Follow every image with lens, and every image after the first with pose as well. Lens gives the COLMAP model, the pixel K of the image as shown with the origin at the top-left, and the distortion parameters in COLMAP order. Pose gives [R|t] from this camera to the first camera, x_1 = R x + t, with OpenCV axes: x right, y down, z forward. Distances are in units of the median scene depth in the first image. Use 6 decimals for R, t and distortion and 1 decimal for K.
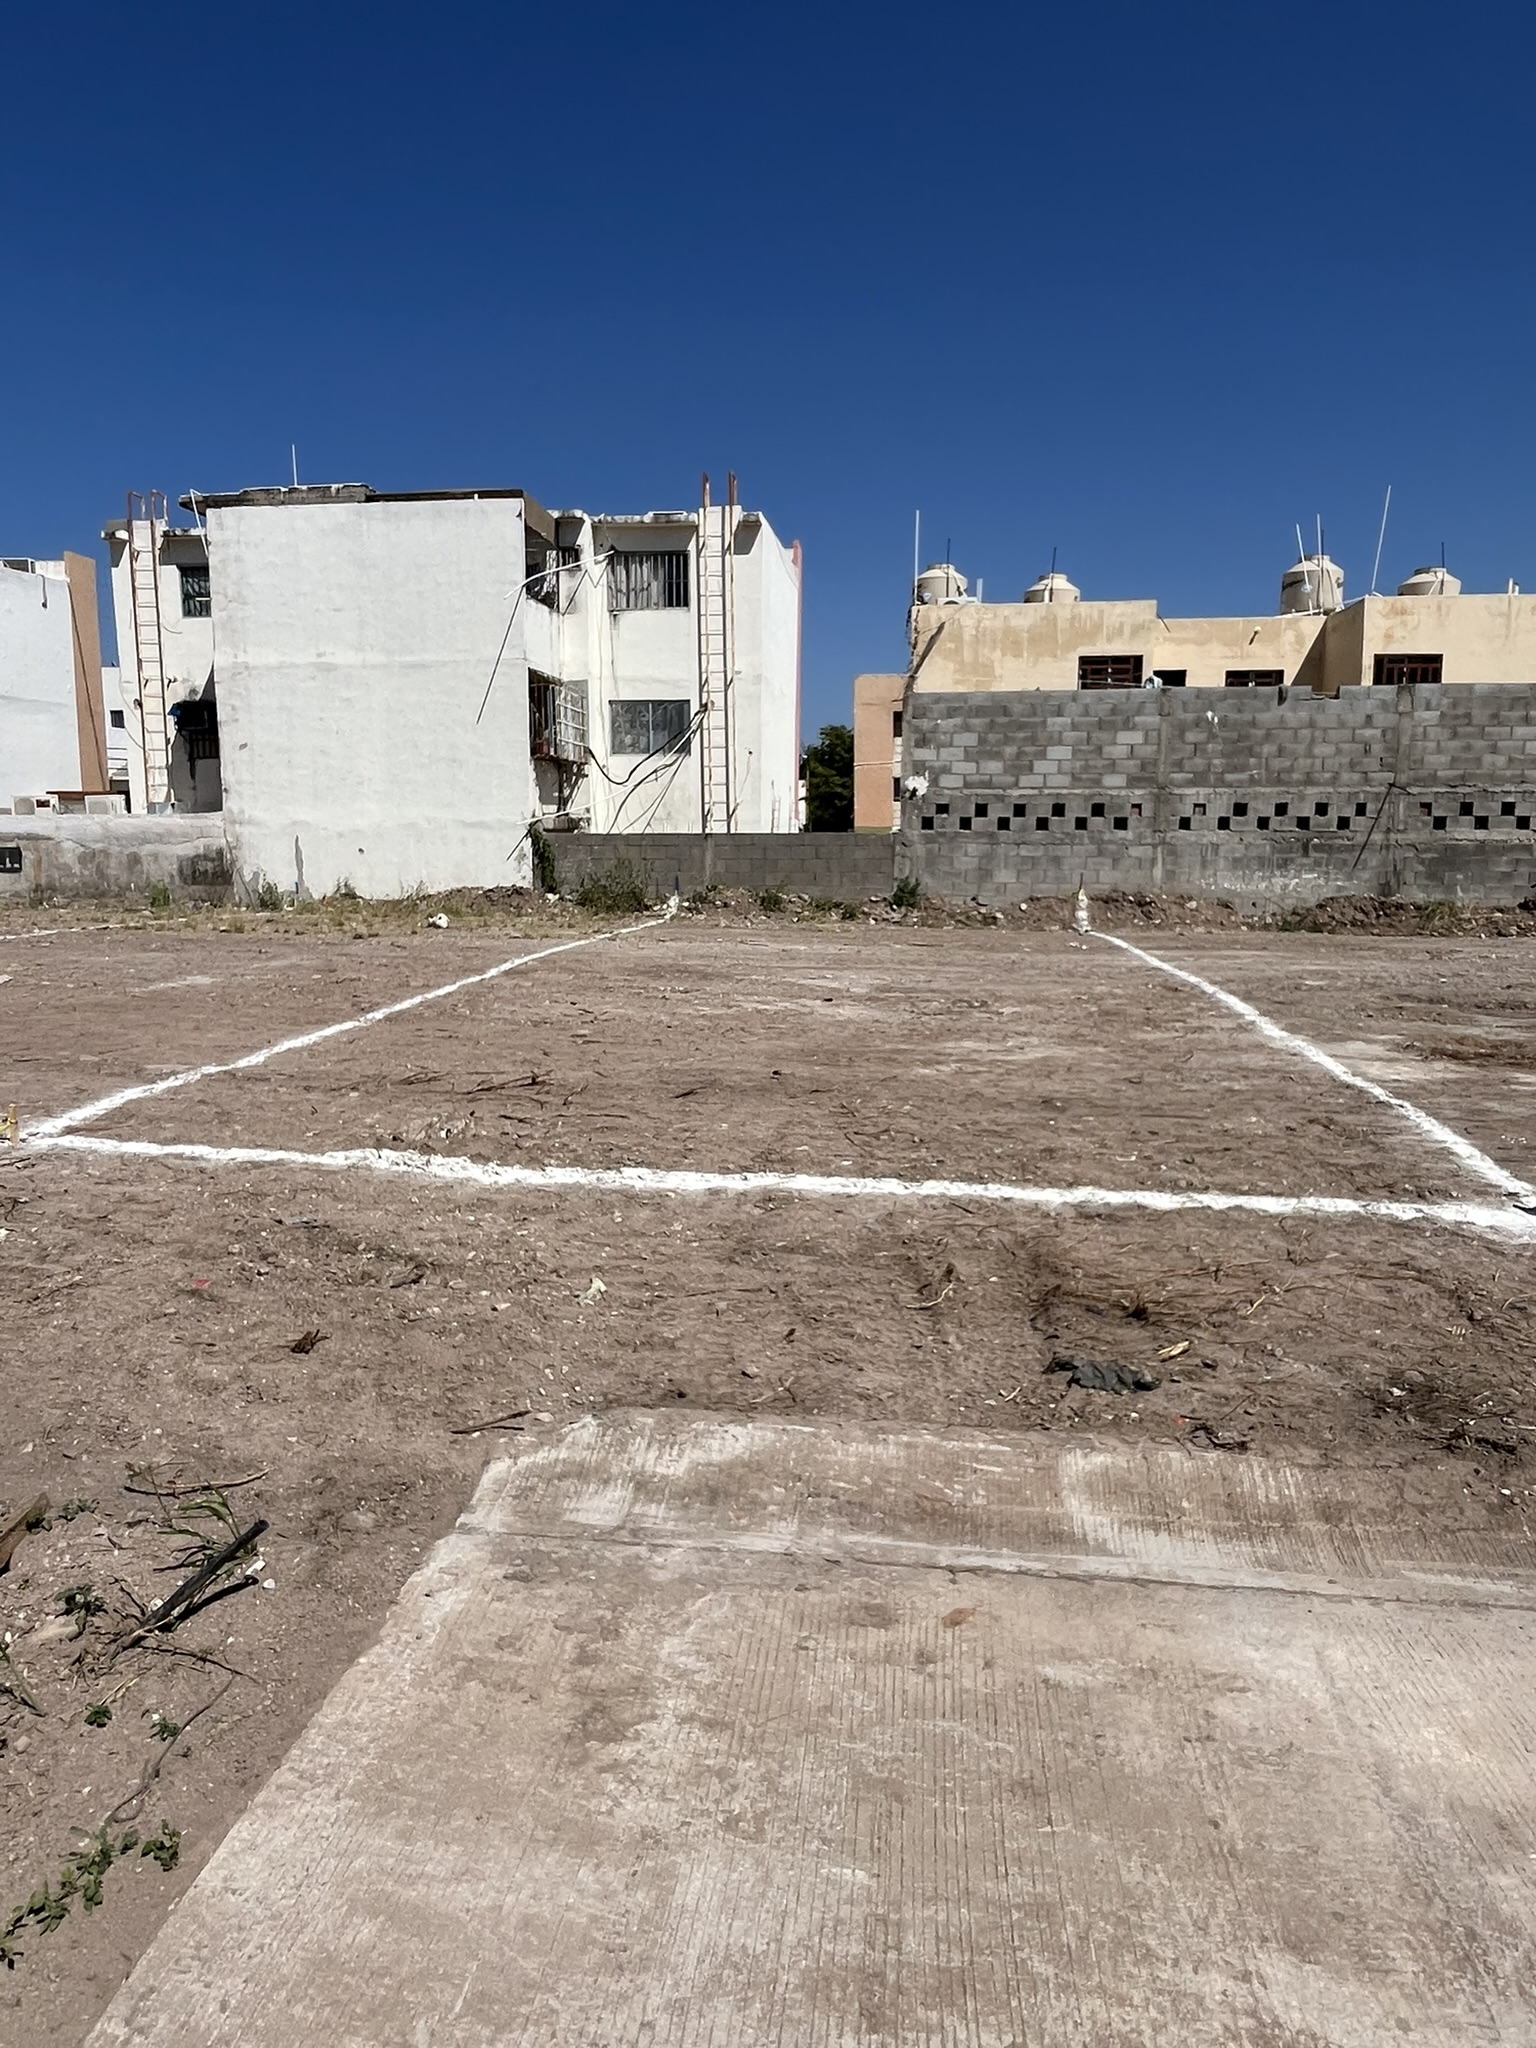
lens RADIAL K [[1257.2, 0, 784.8], [0, 1257.2, 1023.1], [0, 0, 1]] dist [0.016262, -0.030308]
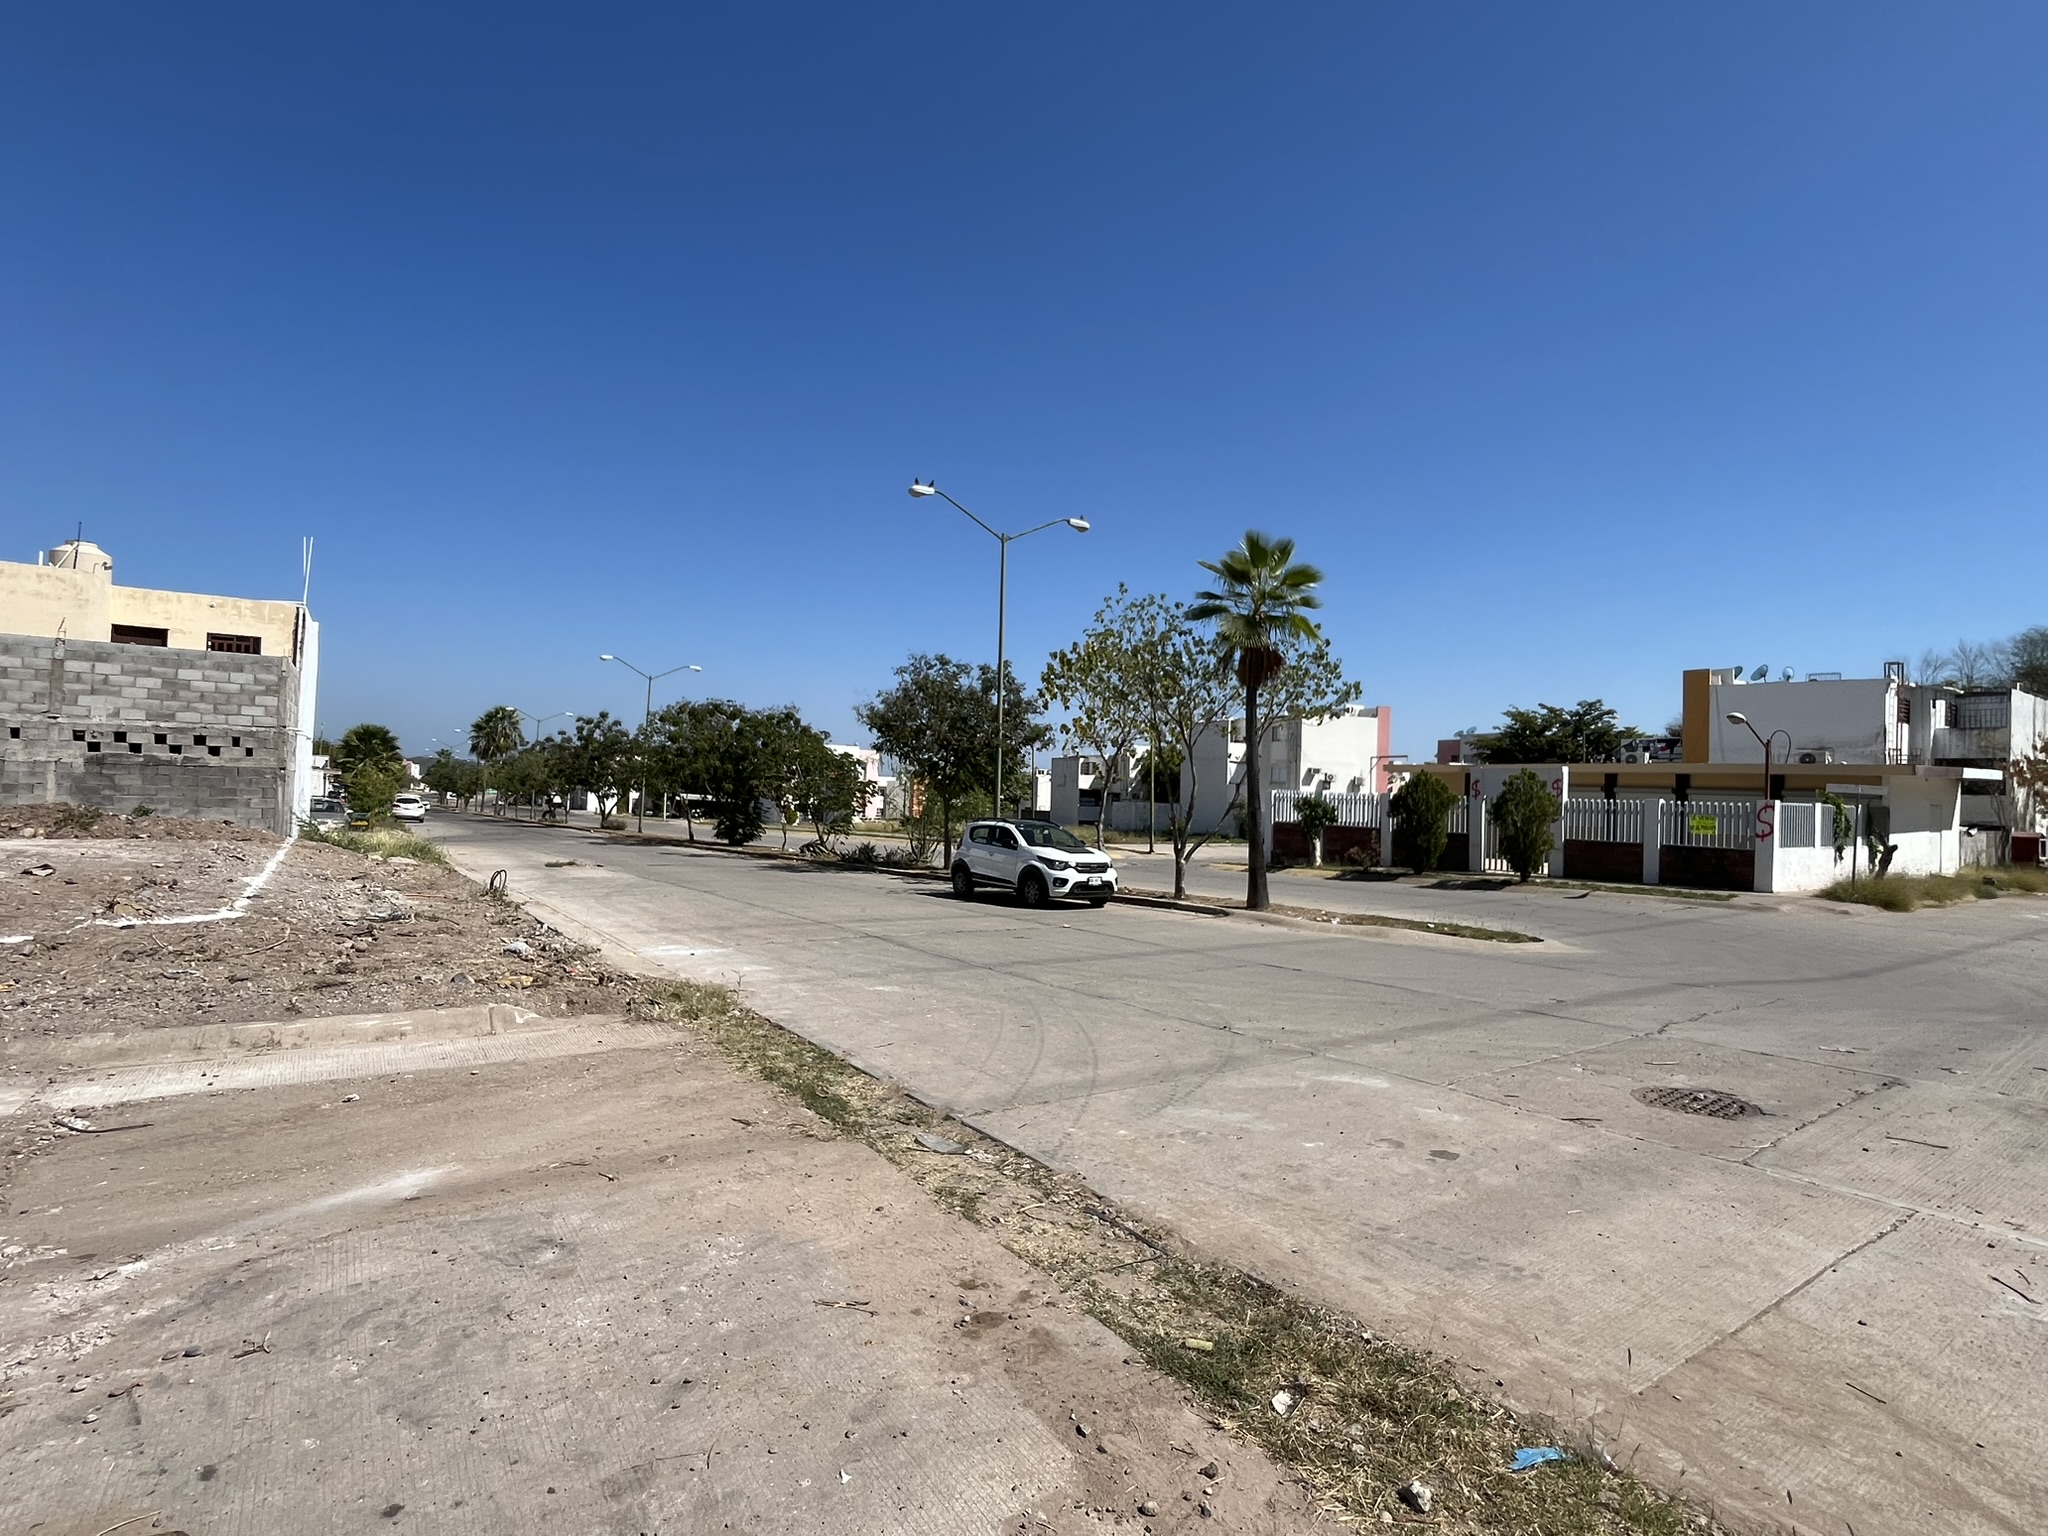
lens RADIAL K [[972.1, 0, 1024.0], [0, 972.1, 768.0], [0, 0, 1]] dist [-0.001350, -0.000893]
pose [[0.771694, 0.038043, 0.634855, 0.805470], [0.062165, 0.988918, -0.134825, 0.053637], [-0.632949, 0.143509, 0.760777, -0.345316]]
